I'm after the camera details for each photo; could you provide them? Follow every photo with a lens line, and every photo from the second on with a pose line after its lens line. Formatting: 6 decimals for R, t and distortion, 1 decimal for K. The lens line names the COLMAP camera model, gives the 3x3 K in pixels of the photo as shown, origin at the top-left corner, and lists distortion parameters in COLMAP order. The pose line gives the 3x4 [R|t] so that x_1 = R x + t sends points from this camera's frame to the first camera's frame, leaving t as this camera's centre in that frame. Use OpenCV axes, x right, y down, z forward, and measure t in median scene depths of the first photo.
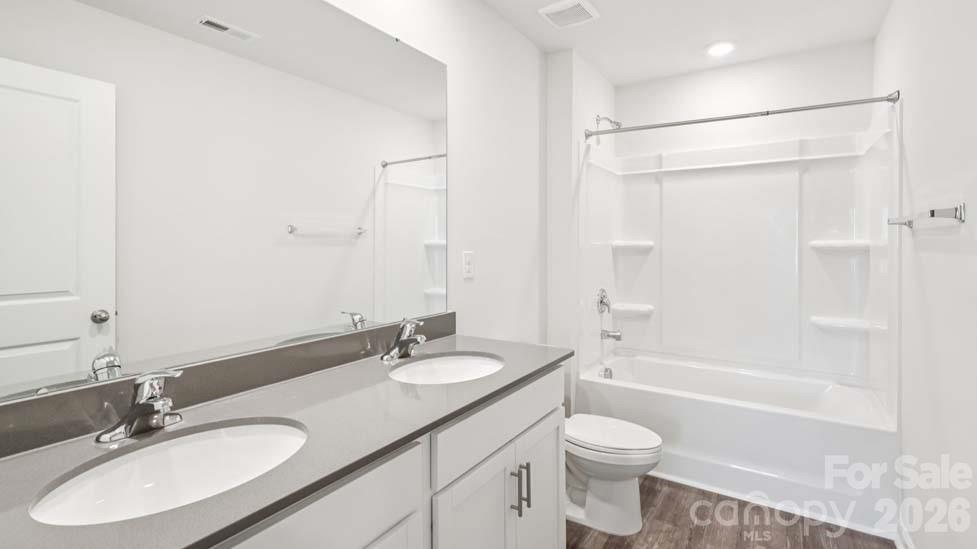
lens RADIAL K [[460.7, 0, 488.8], [0, 460.7, 231.6], [0, 0, 1]] dist [-0.000428, 0.000239]
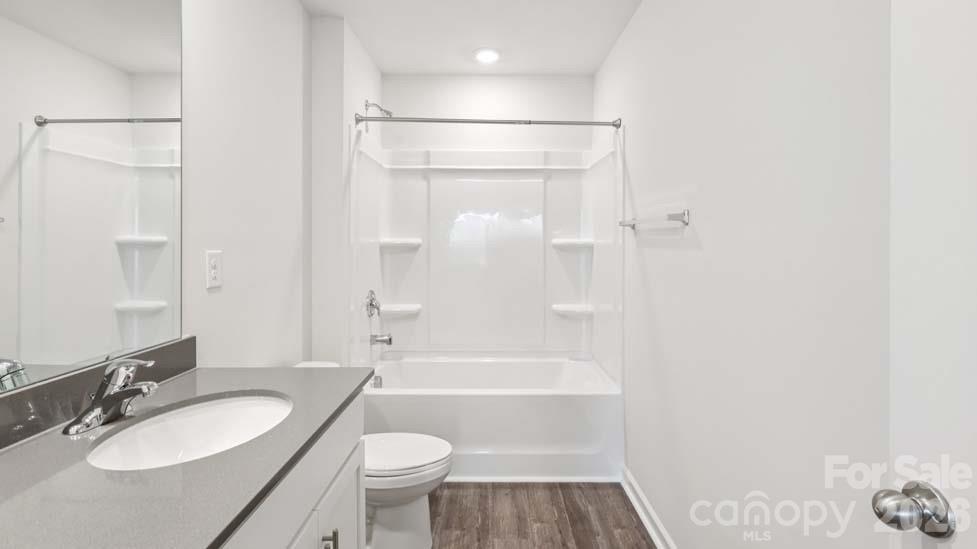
lens RADIAL K [[455.0, 0, 489.5], [0, 455.0, 237.7], [0, 0, 1]] dist [-0.001104, 0.000488]
pose [[0.837673, 0.007570, 0.546119, -0.059762], [-0.017153, 0.999775, 0.012451, 0.004997], [-0.545902, -0.019797, 0.837615, 0.132452]]
